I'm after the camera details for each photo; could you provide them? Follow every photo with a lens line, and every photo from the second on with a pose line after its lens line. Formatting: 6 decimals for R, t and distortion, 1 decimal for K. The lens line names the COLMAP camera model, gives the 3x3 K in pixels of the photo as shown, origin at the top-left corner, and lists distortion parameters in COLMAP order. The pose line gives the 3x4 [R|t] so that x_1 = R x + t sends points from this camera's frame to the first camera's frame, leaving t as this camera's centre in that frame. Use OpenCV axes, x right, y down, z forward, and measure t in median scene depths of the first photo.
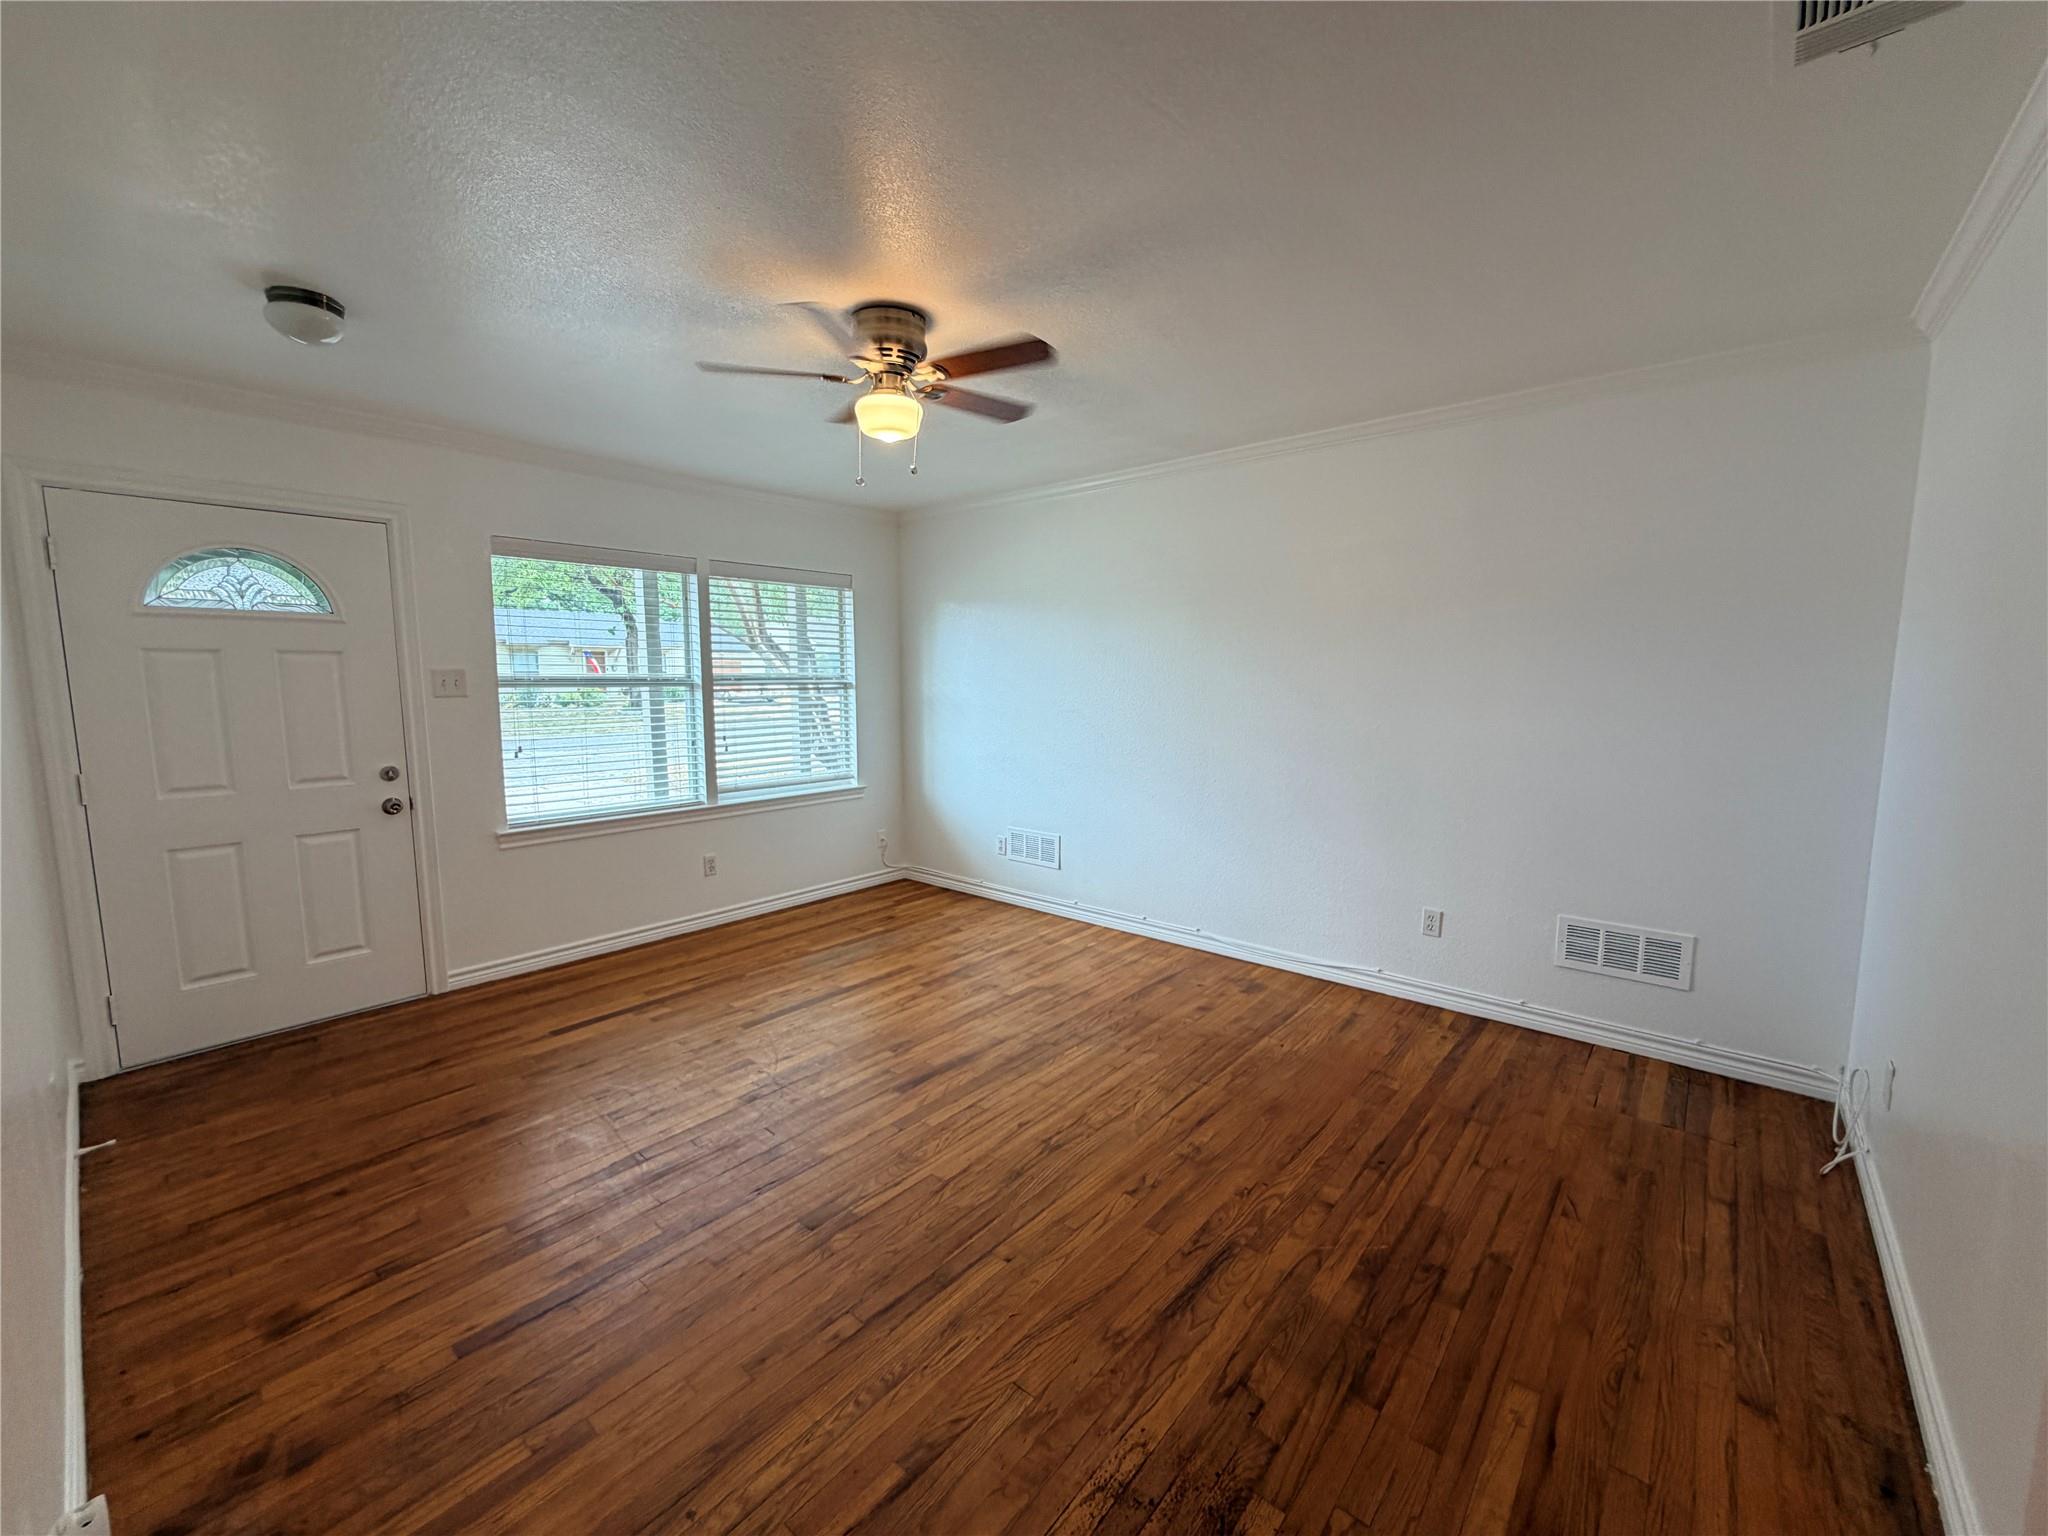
lens RADIAL K [[817.8, 0, 1021.0], [0, 817.8, 766.3], [0, 0, 1]] dist [0.000338, 0.000545]
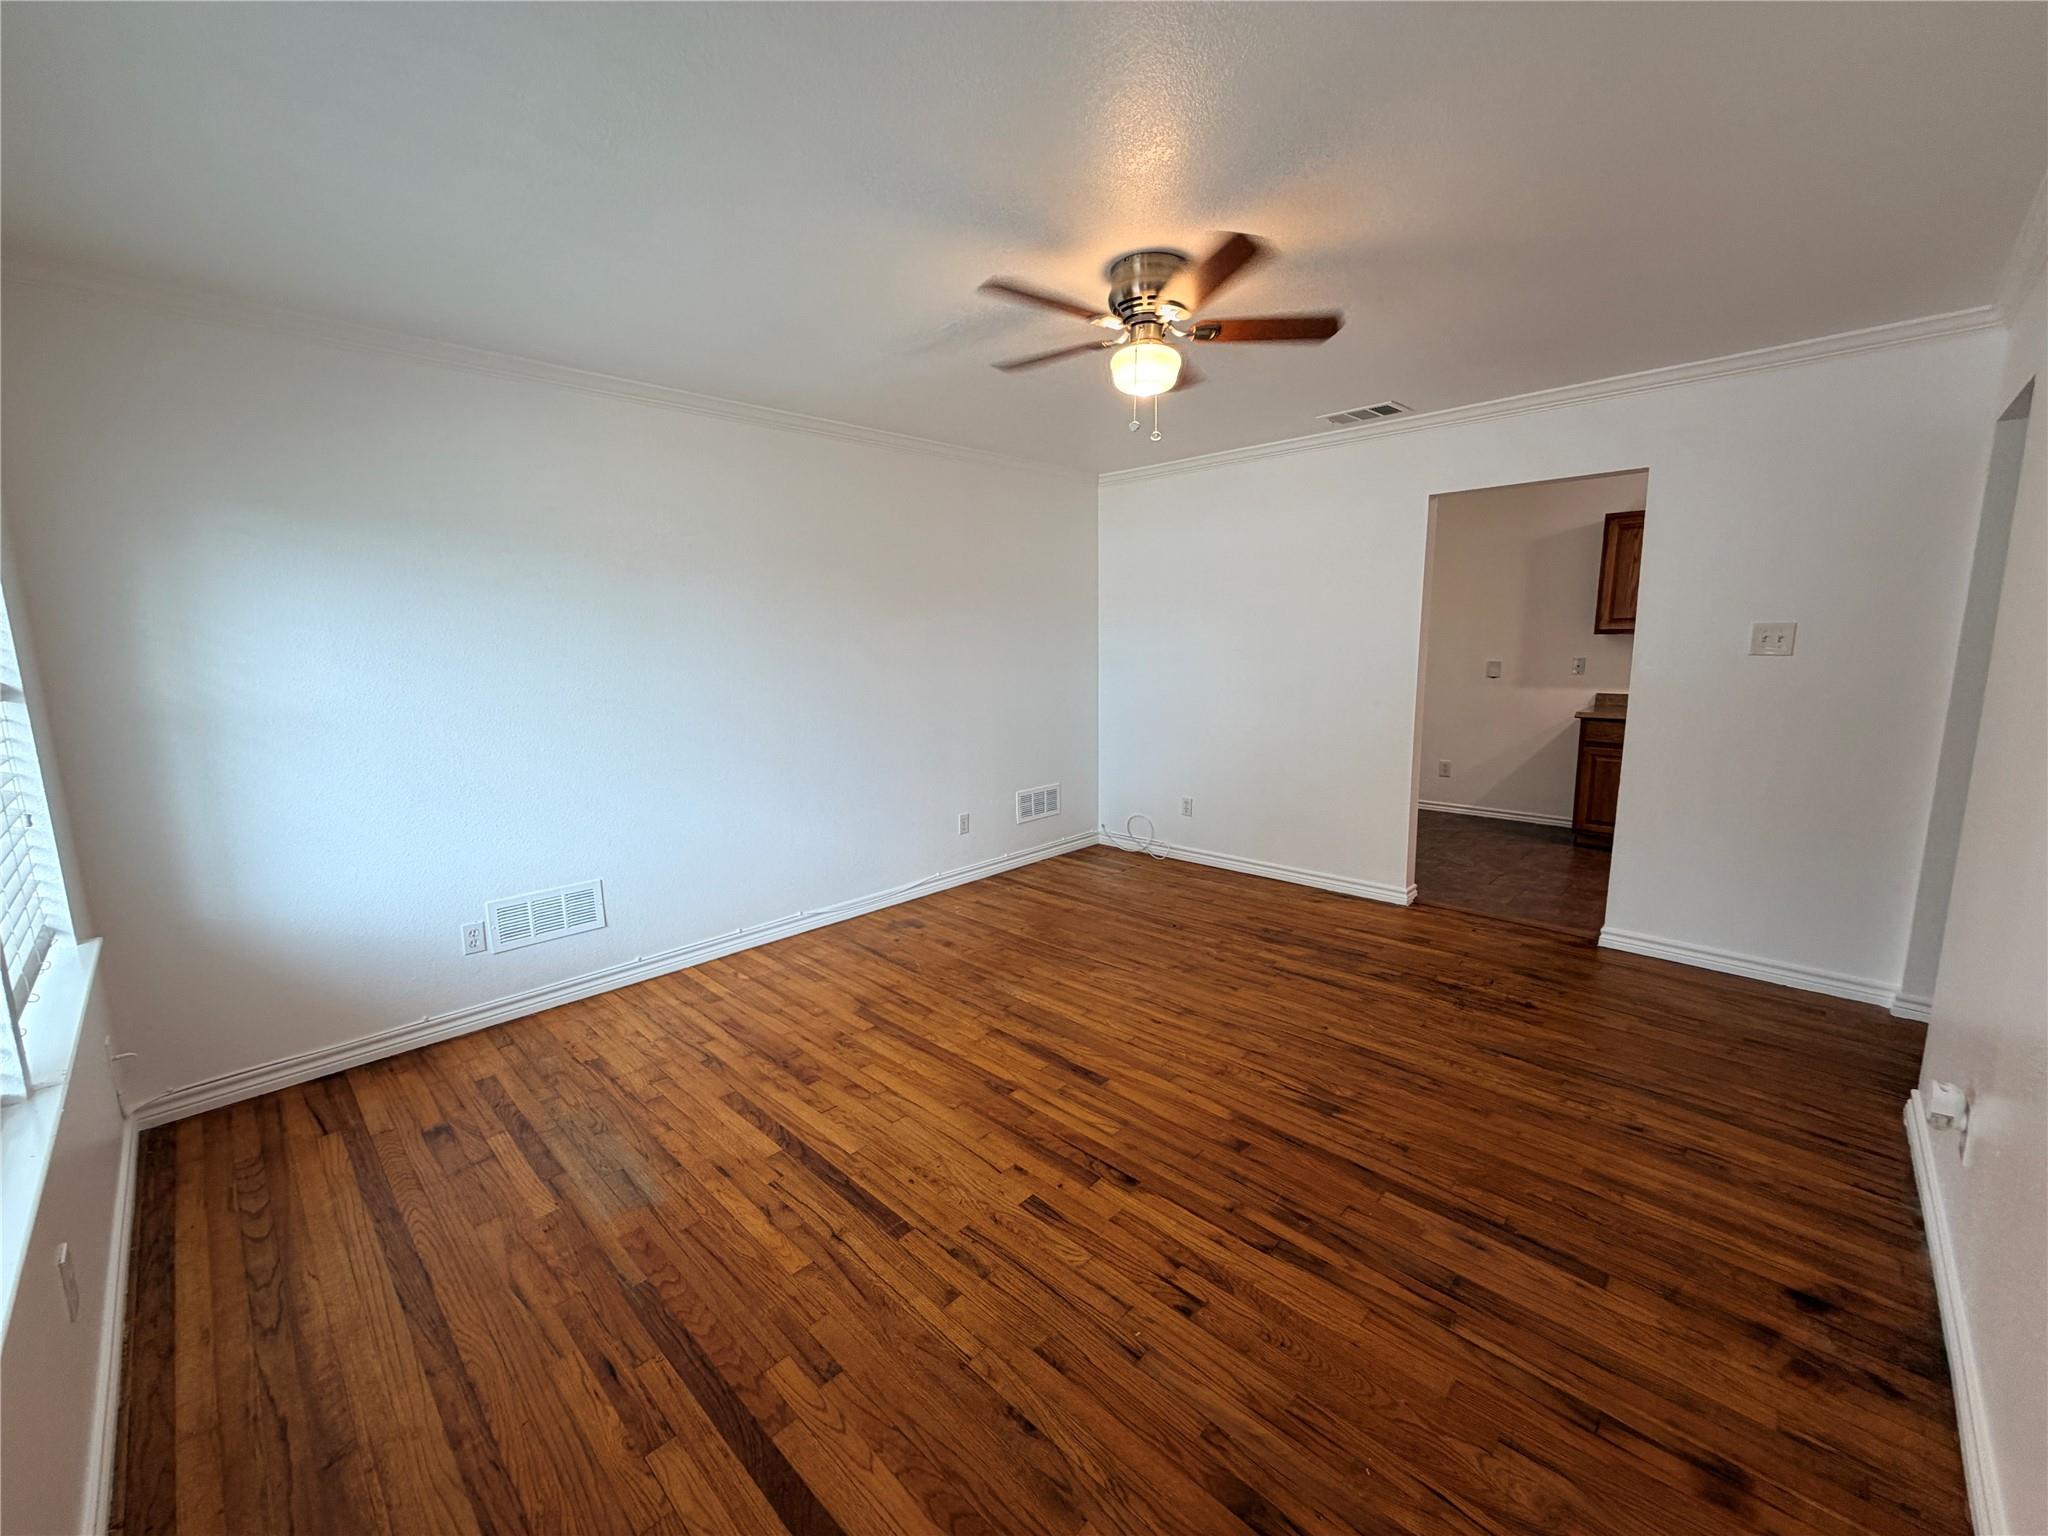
lens RADIAL K [[817.8, 0, 1016.3], [0, 817.8, 767.3], [0, 0, 1]] dist [0.000338, 0.000545]
pose [[0.064699, -0.154749, 0.985833, -0.852360], [0.131197, 0.980647, 0.145325, -0.091717], [-0.989243, 0.119936, 0.083750, 0.807050]]
